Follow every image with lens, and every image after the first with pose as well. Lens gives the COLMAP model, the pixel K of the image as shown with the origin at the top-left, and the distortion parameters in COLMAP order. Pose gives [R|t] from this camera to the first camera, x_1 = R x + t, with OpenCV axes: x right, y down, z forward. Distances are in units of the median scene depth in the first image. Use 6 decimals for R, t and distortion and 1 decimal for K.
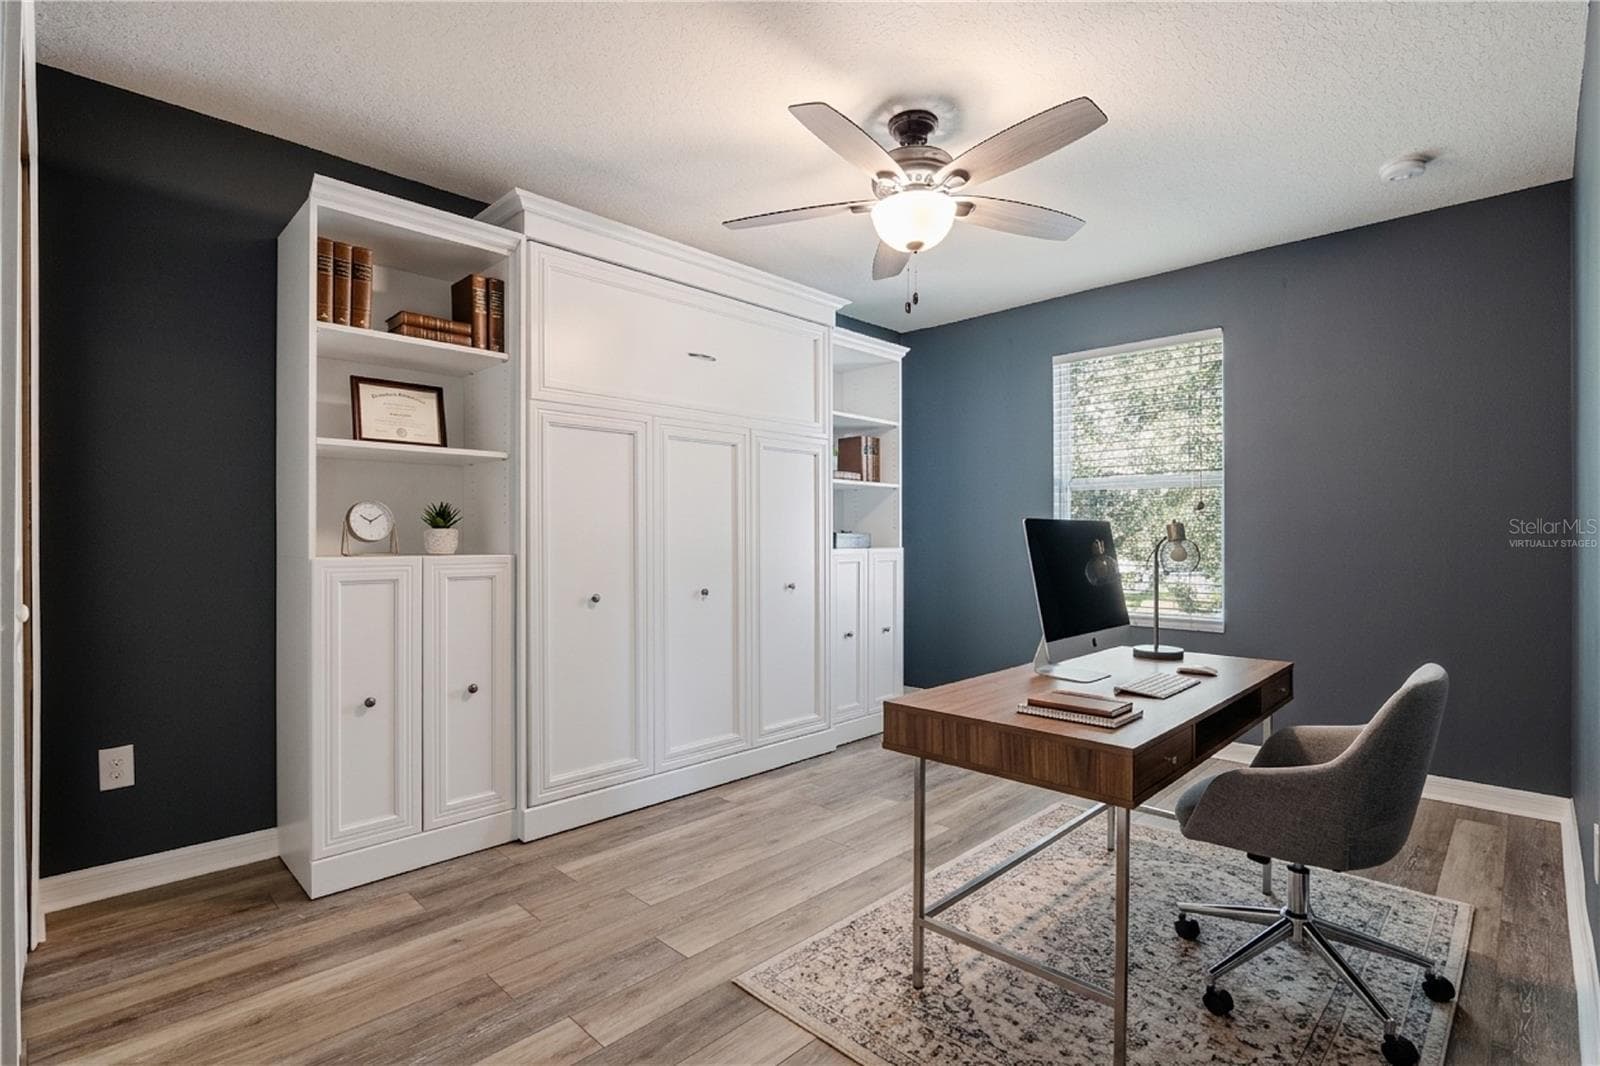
lens RADIAL K [[752.1, 0, 791.3], [0, 752.1, 540.8], [0, 0, 1]] dist [-0.011731, 0.000229]
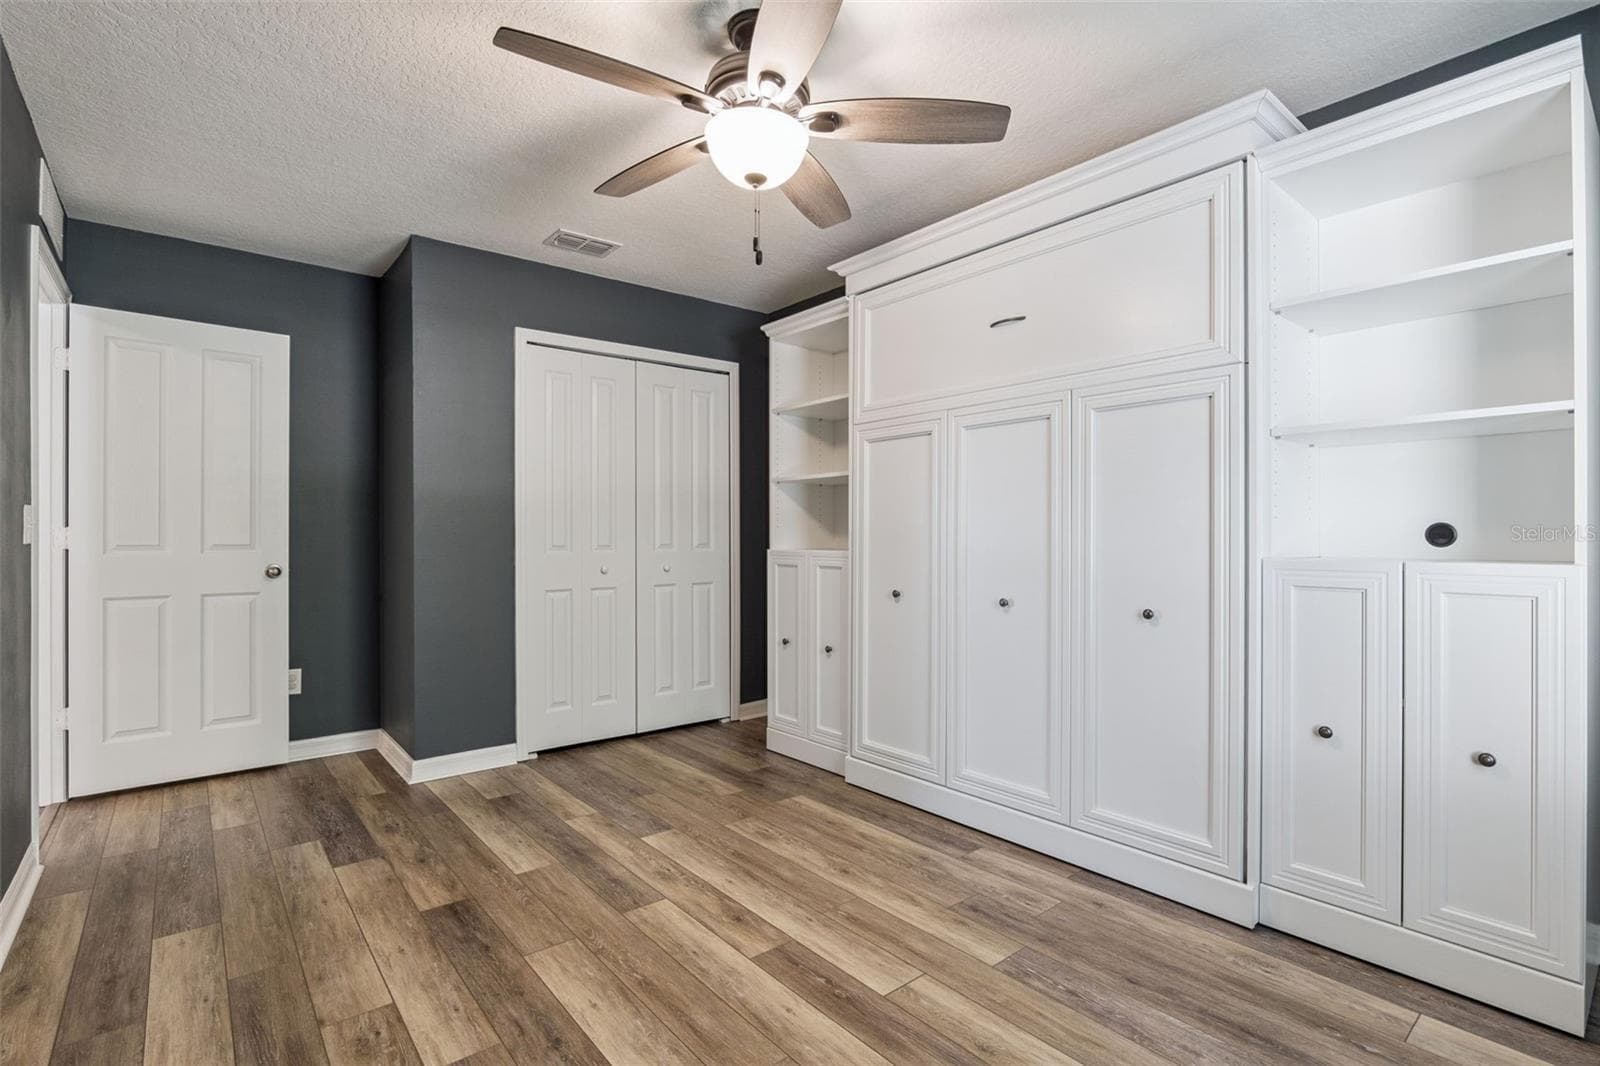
lens RADIAL K [[752.1, 0, 791.1], [0, 752.1, 530.5], [0, 0, 1]] dist [-0.011731, 0.000229]
pose [[-0.097354, -0.002067, -0.995248, 0.920097], [0.002270, 0.999995, -0.002299, -0.013608], [0.995247, -0.002483, -0.097348, 1.053953]]
